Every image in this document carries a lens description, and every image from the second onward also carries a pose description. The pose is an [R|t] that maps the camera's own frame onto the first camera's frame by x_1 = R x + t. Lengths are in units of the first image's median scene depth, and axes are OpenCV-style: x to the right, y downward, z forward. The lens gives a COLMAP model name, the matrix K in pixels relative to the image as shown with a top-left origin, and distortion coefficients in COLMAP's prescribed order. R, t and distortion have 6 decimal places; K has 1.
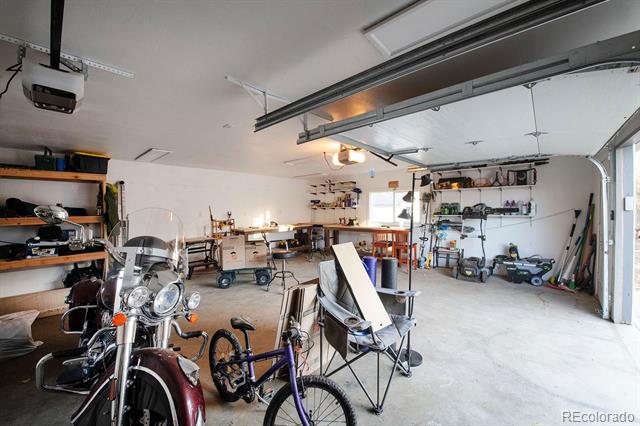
lens RADIAL K [[254.4, 0, 324.5], [0, 254.4, 213.1], [0, 0, 1]] dist [-0.018635, -0.000118]
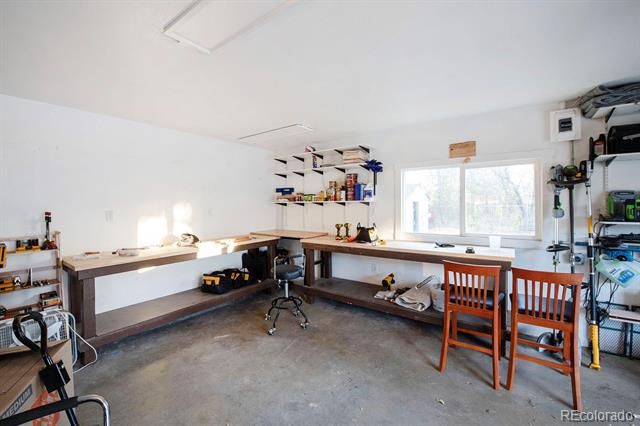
lens RADIAL K [[272.4, 0, 322.7], [0, 272.4, 207.7], [0, 0, 1]] dist [-0.014796, -0.000439]
pose [[0.995006, -0.000673, 0.099810, -0.016068], [0.000896, 0.999997, -0.002185, -0.010365], [-0.099808, 0.002264, 0.995004, 0.503957]]
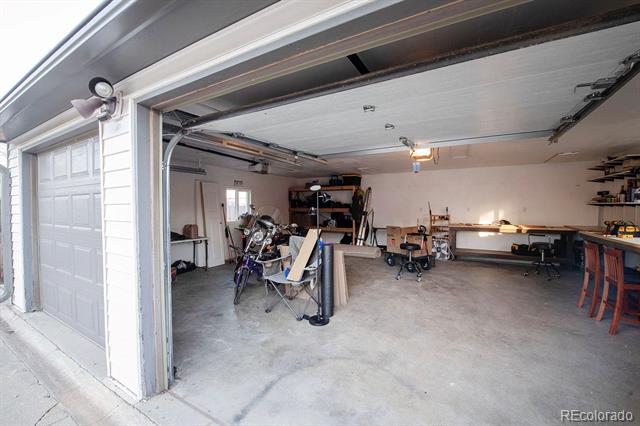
lens RADIAL K [[254.4, 0, 324.5], [0, 254.4, 213.1], [0, 0, 1]] dist [-0.018635, -0.000118]
pose [[0.214387, 0.035004, -0.976121, 0.494878], [-0.011320, 0.999380, 0.033352, -0.010778], [0.976683, 0.003900, 0.214650, 0.227238]]
